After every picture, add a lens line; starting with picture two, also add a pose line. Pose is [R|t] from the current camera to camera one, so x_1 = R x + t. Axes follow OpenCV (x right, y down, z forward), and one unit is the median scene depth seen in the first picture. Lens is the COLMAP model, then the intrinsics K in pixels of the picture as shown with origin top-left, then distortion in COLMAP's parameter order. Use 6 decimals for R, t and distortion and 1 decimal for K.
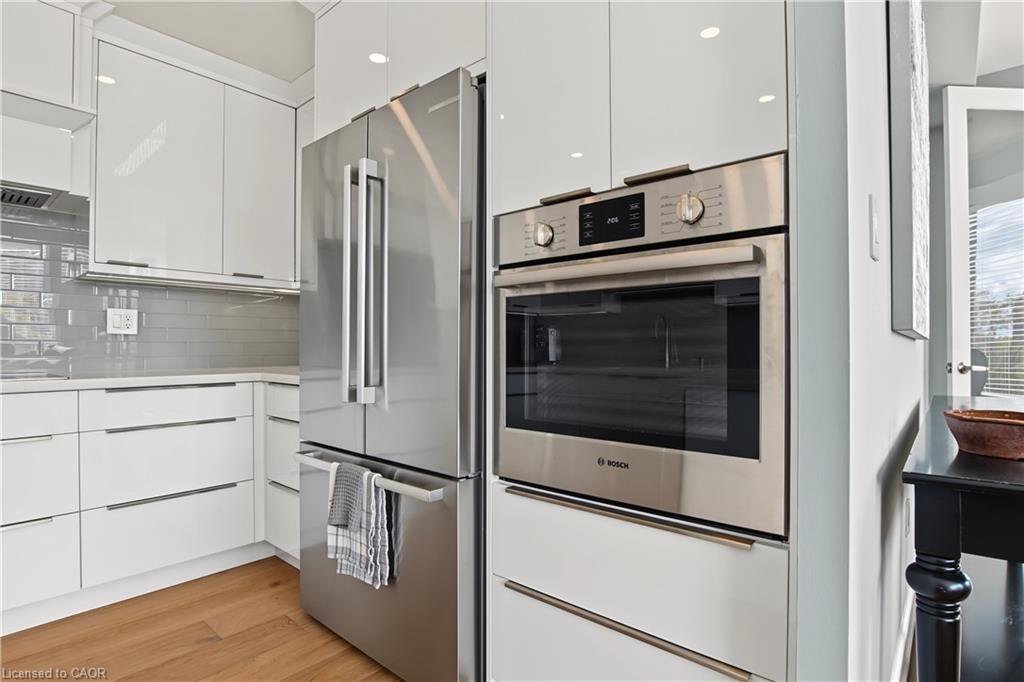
lens RADIAL K [[522.4, 0, 513.1], [0, 522.4, 345.1], [0, 0, 1]] dist [-0.025963, 0.002910]
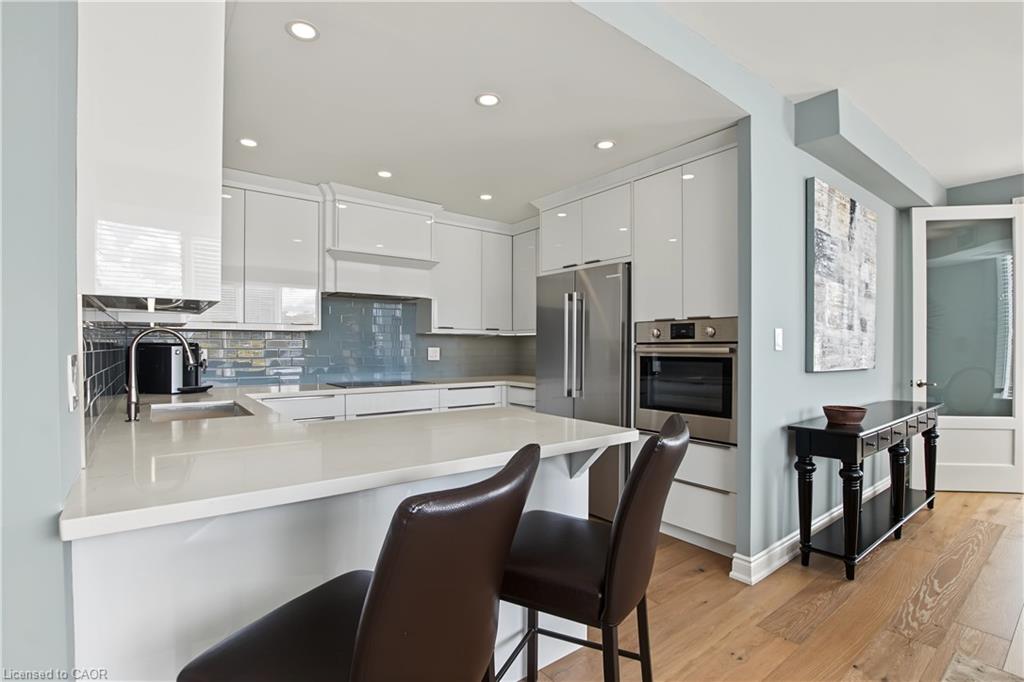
lens RADIAL K [[478.1, 0, 515.5], [0, 478.1, 355.8], [0, 0, 1]] dist [-0.030705, 0.004009]
pose [[0.979874, 0.005094, -0.199552, -0.140798], [-0.001003, 0.999787, 0.020597, -0.139129], [0.199614, -0.019982, 0.979671, -1.347681]]
